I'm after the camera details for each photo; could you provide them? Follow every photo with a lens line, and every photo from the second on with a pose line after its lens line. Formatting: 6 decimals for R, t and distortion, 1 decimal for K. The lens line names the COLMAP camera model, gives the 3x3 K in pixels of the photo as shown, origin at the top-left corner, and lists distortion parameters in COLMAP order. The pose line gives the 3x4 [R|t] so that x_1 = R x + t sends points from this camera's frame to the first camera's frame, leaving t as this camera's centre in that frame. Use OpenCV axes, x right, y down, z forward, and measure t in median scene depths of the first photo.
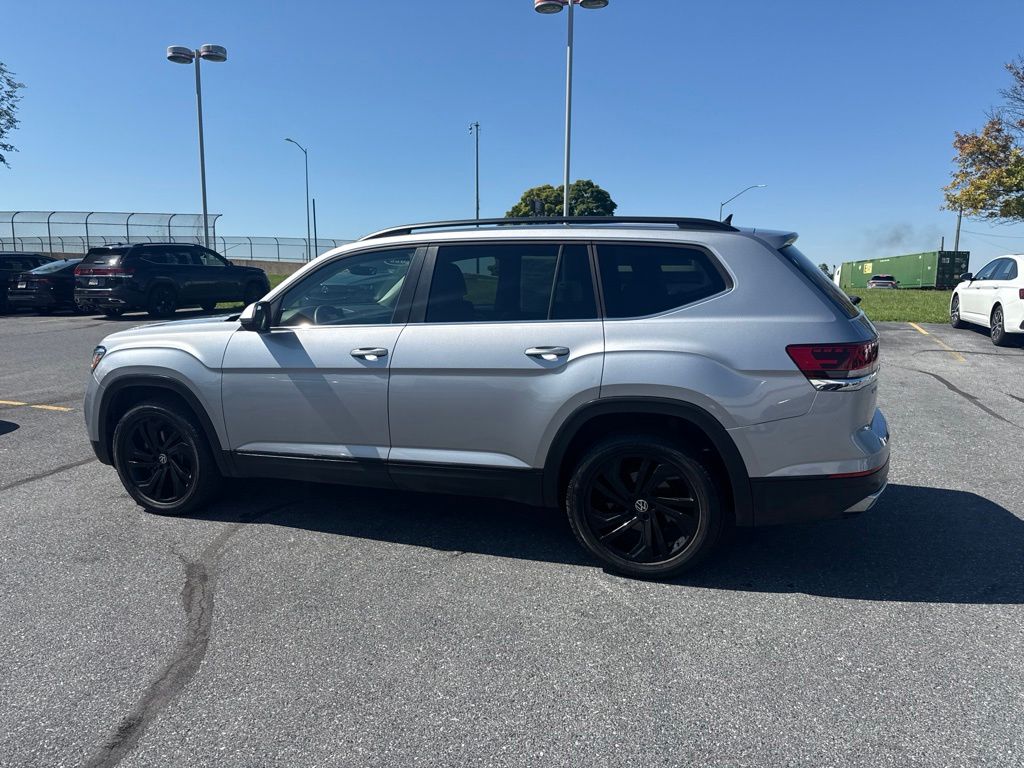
lens RADIAL K [[724.8, 0, 512.0], [0, 724.8, 384.0], [0, 0, 1]] dist [0.052565, -0.057949]
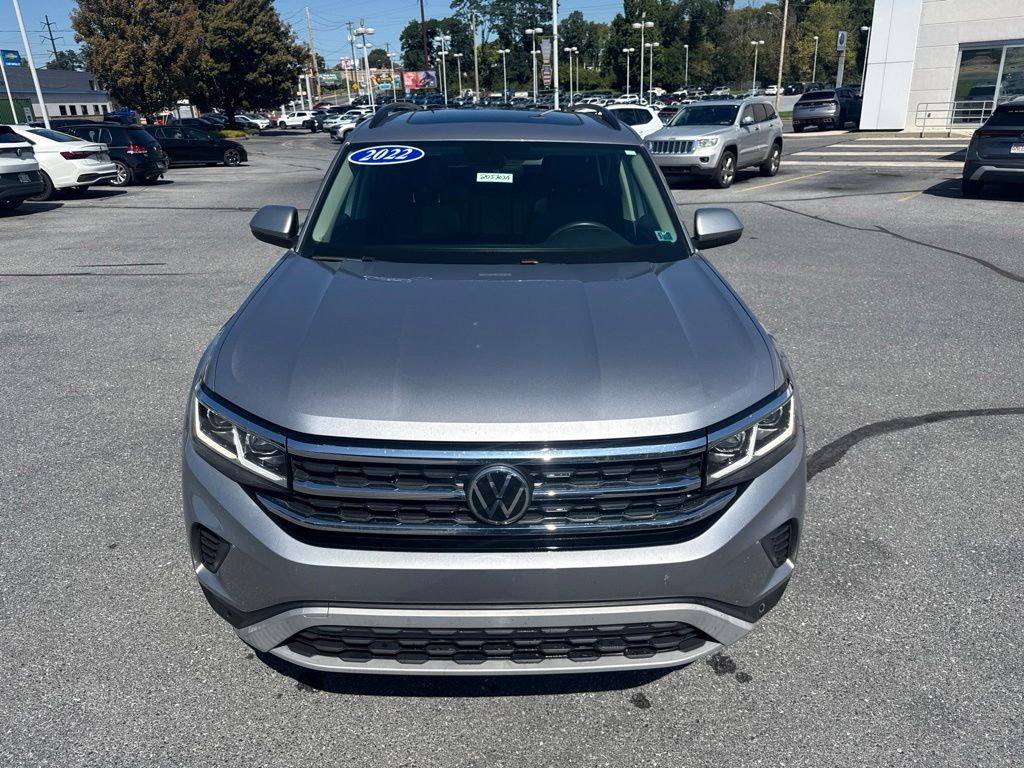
lens RADIAL K [[726.4, 0, 519.0], [0, 726.4, 389.5], [0, 0, 1]] dist [0.003141, -0.010074]
pose [[-0.367315, -0.327837, 0.870404, -1.051795], [0.159698, 0.899693, 0.406262, -0.299133], [-0.916284, 0.288227, -0.278116, 1.503621]]
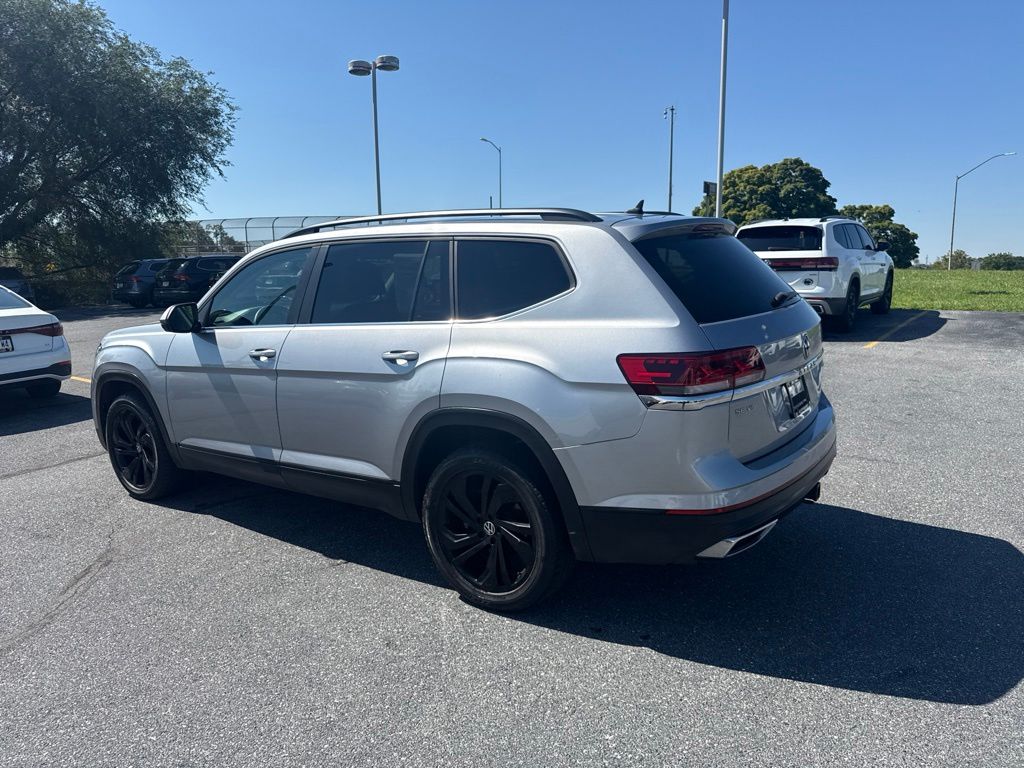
lens RADIAL K [[736.7, 0, 512.8], [0, 736.7, 374.0], [0, 0, 1]] dist [-0.003745, -0.004839]
pose [[0.960527, 0.019719, -0.277488, 0.408448], [-0.019895, 0.999800, 0.002182, -0.024071], [0.277475, 0.003425, 0.960727, 0.119012]]
